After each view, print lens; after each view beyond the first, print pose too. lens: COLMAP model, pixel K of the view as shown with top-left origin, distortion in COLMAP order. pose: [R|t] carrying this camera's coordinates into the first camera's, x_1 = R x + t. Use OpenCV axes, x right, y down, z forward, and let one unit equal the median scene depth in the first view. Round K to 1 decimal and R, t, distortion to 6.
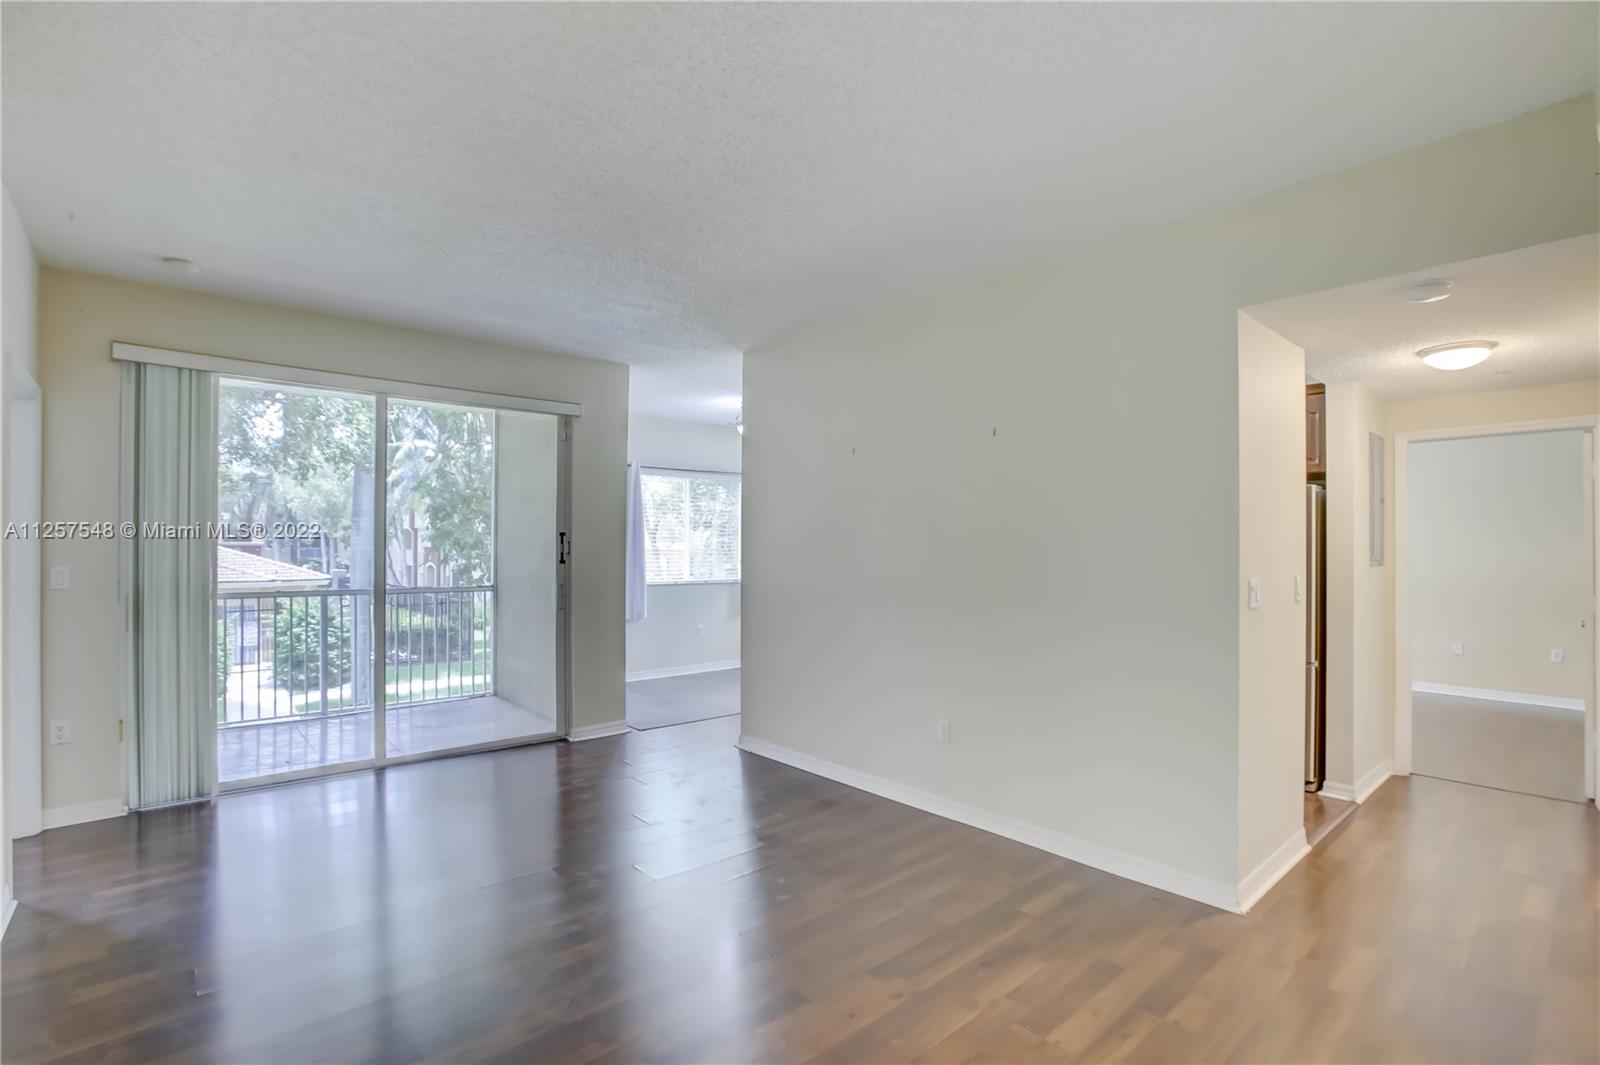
lens RADIAL K [[736.4, 0, 820.0], [0, 736.4, 544.8], [0, 0, 1]] dist [-0.051415, 0.021592]
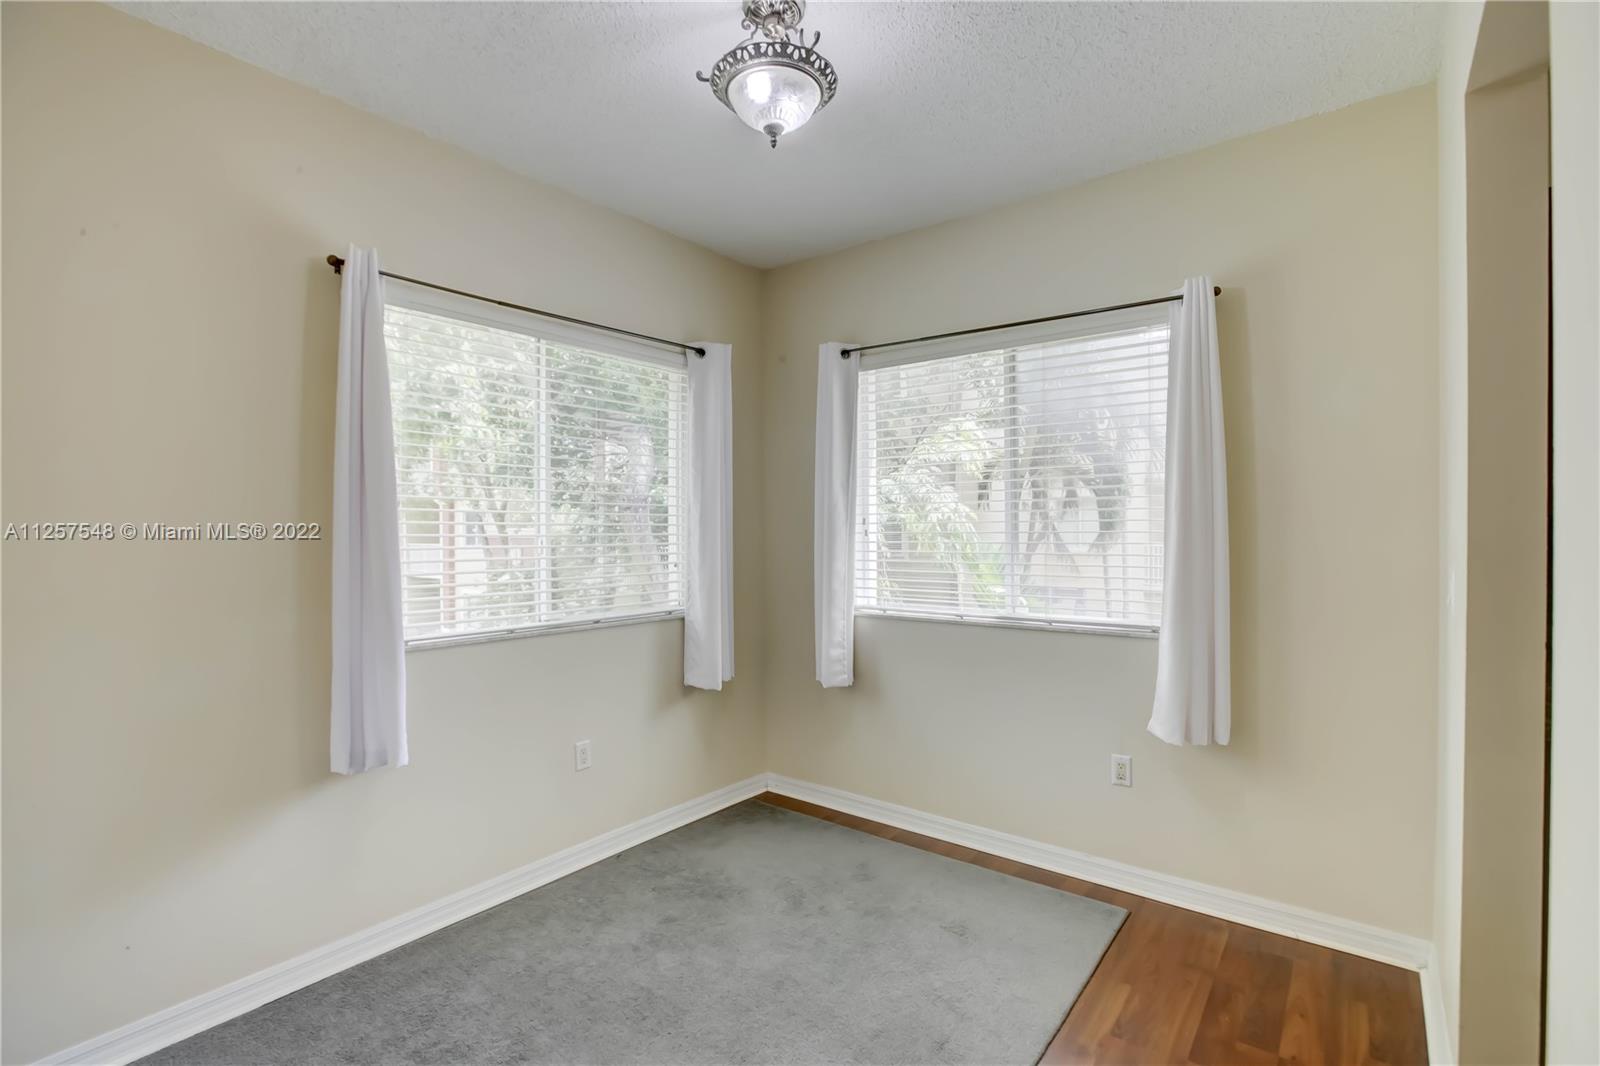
lens RADIAL K [[735.2, 0, 814.6], [0, 735.2, 536.5], [0, 0, 1]] dist [-0.045579, 0.015081]
pose [[0.984854, -0.005412, 0.173299, -0.216548], [0.004200, 0.999964, 0.007358, 0.007782], [-0.173332, -0.006519, 0.984842, 1.203178]]
